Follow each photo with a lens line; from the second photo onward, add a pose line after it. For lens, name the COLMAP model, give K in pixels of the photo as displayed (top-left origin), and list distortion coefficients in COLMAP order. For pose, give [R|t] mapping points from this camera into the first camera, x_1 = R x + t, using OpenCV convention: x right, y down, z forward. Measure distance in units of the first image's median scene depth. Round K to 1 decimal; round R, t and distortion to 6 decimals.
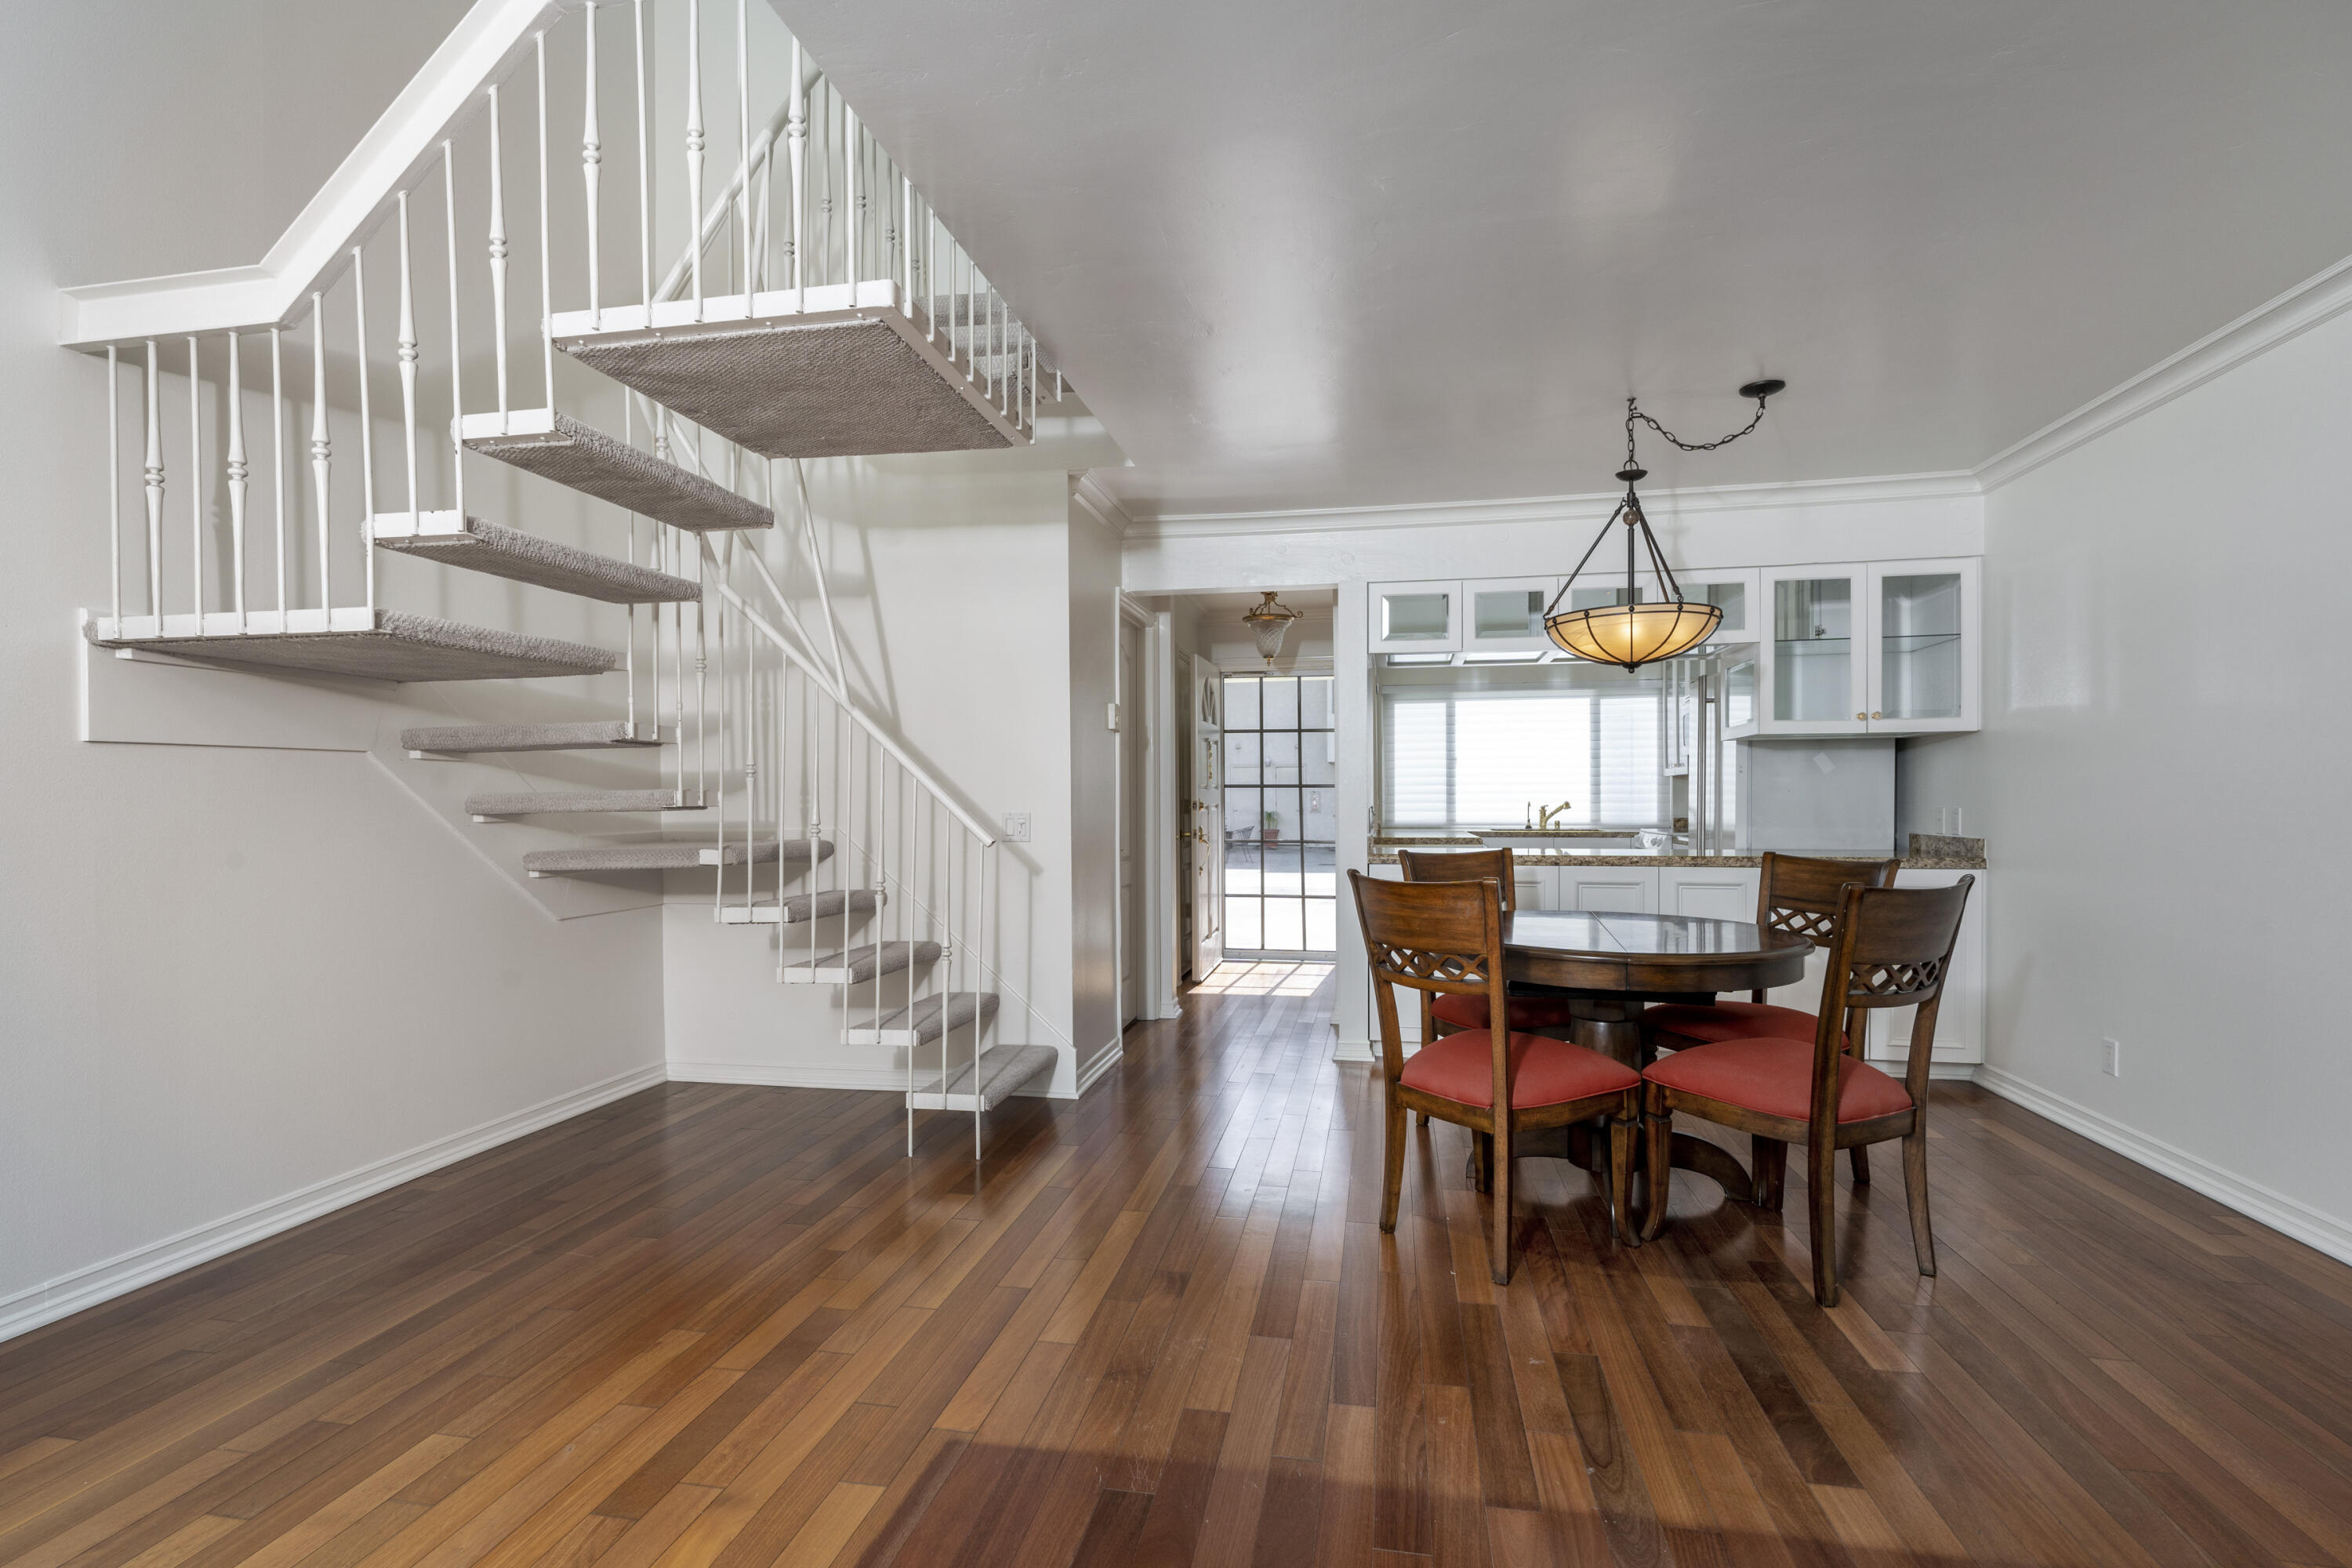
lens RADIAL K [[1138.9, 0, 1174.2], [0, 1138.9, 794.4], [0, 0, 1]] dist [-0.001327, -0.000124]
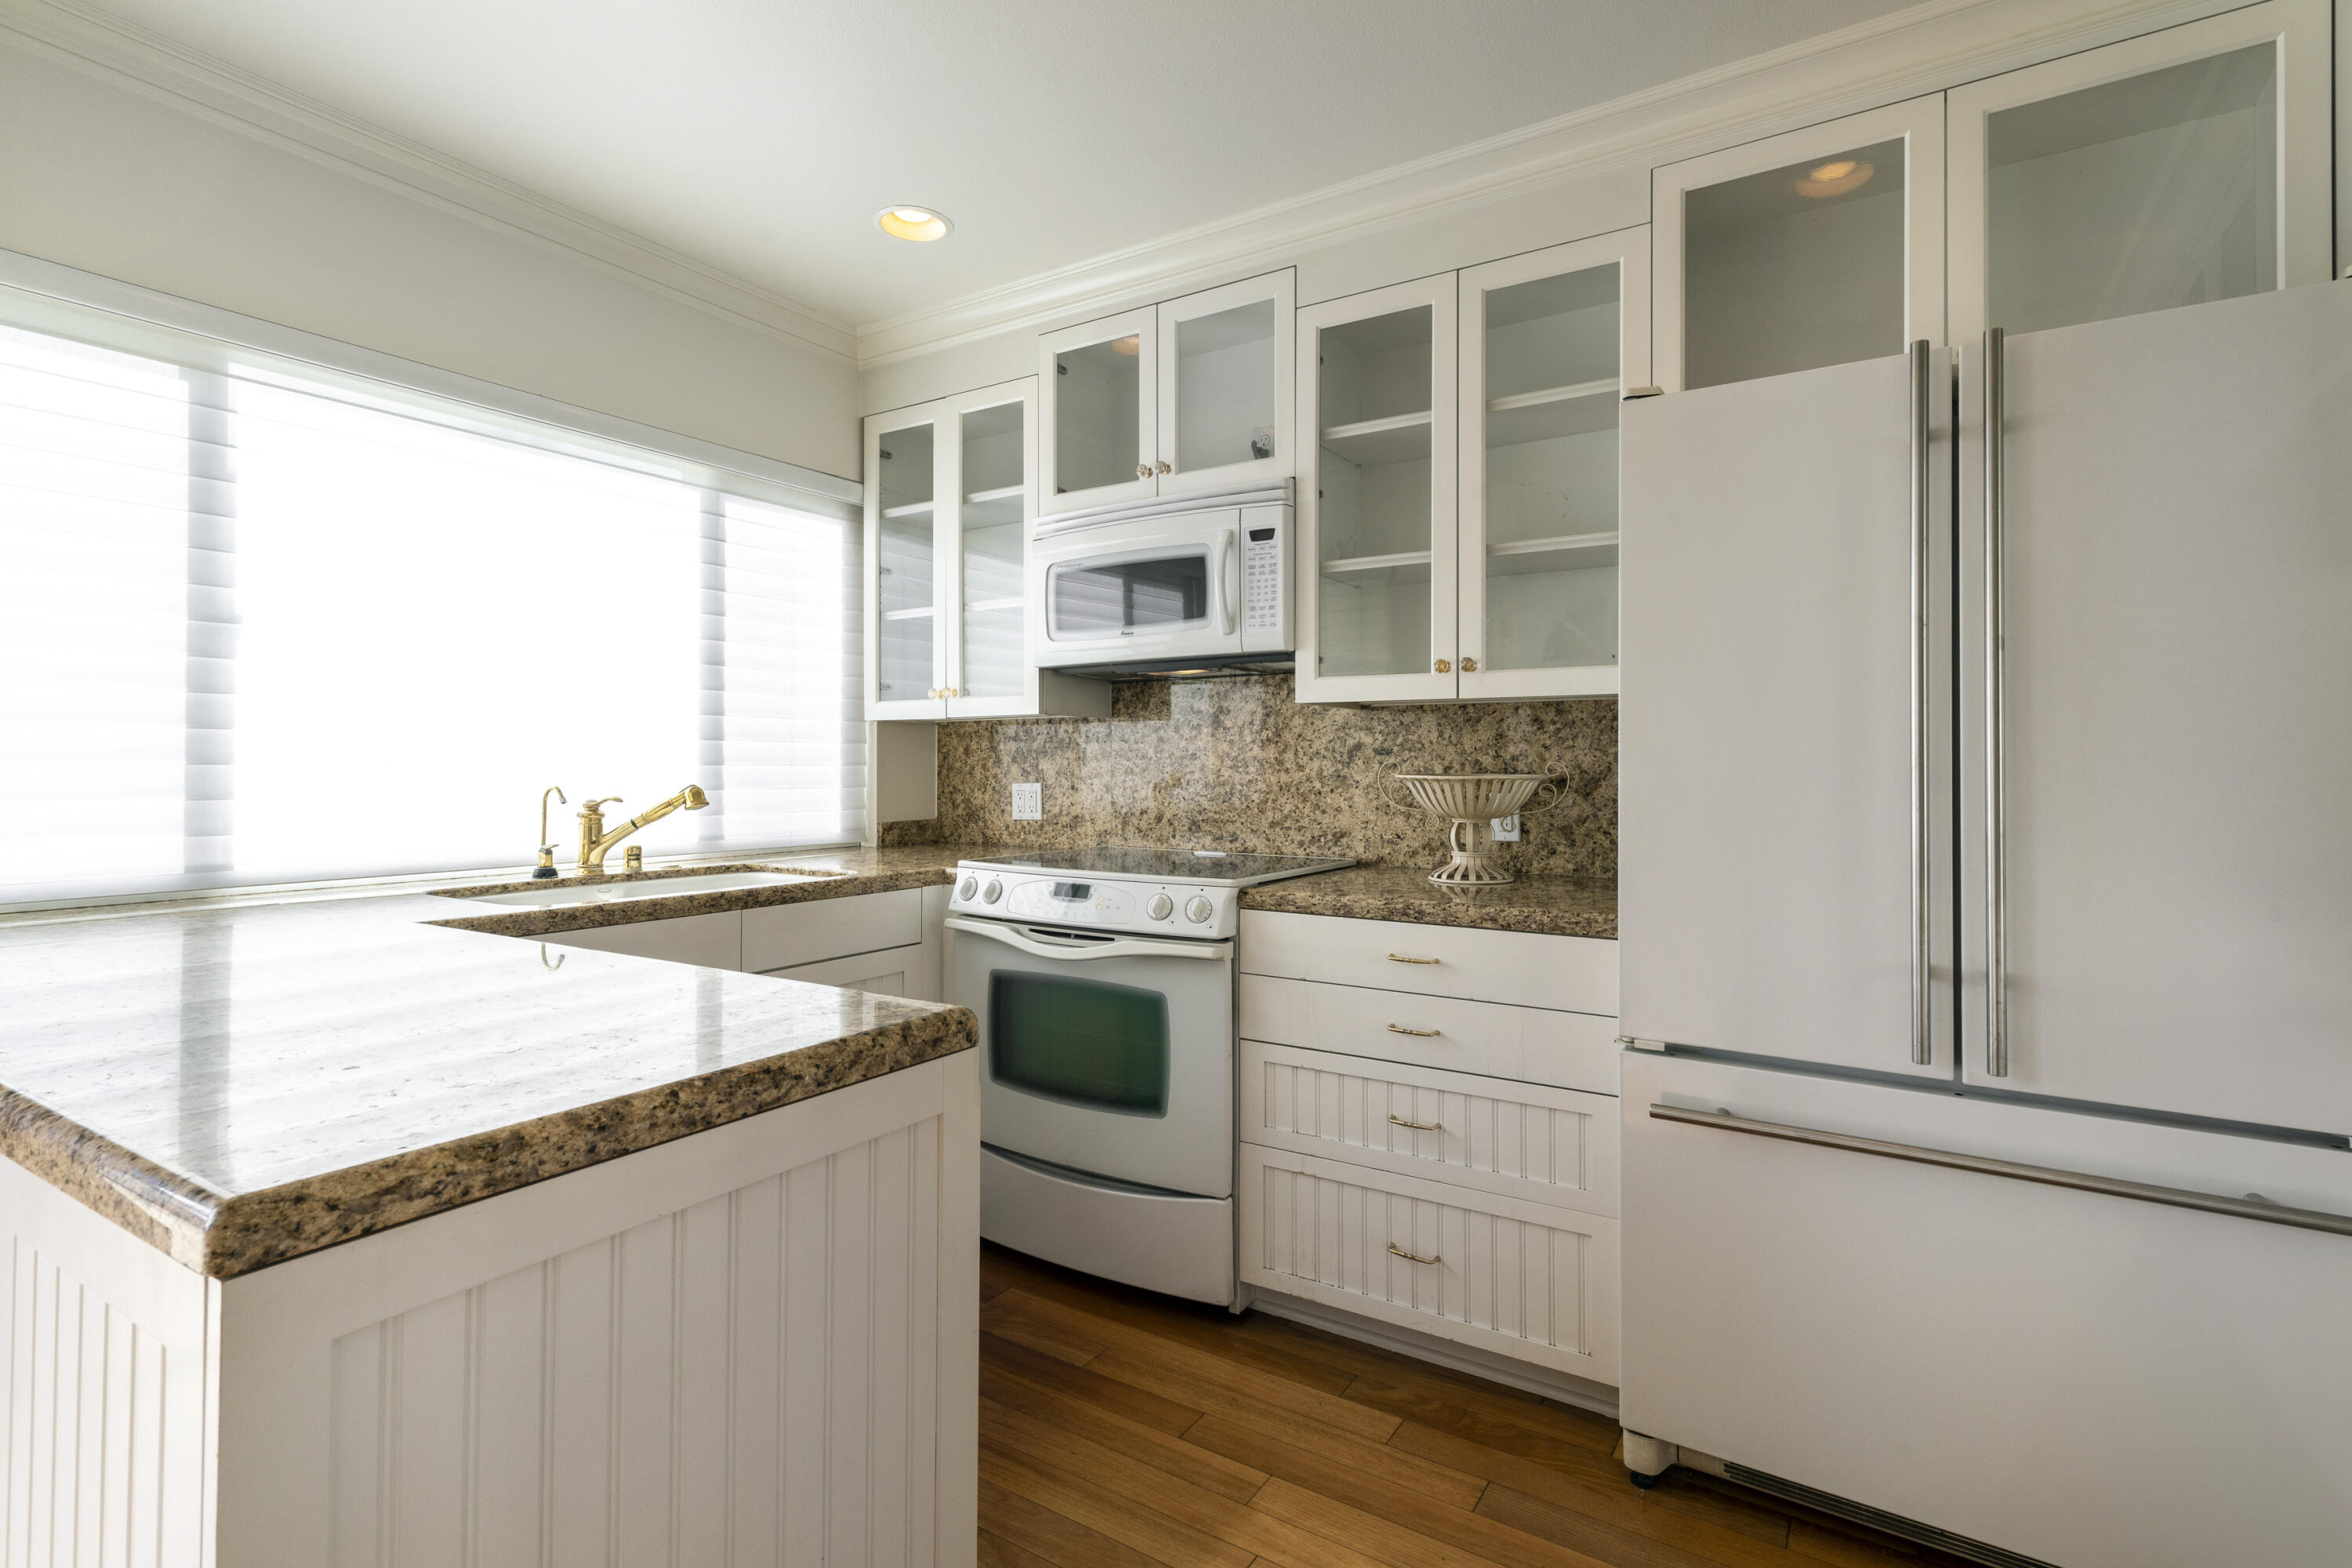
lens RADIAL K [[1138.9, 0, 1173.2], [0, 1138.9, 767.4], [0, 0, 1]] dist [-0.001327, -0.000124]
pose [[0.379020, 0.007178, 0.925361, 0.097955], [0.001225, 0.999965, -0.008258, 0.003554], [-0.925388, 0.004263, 0.378998, 0.735497]]
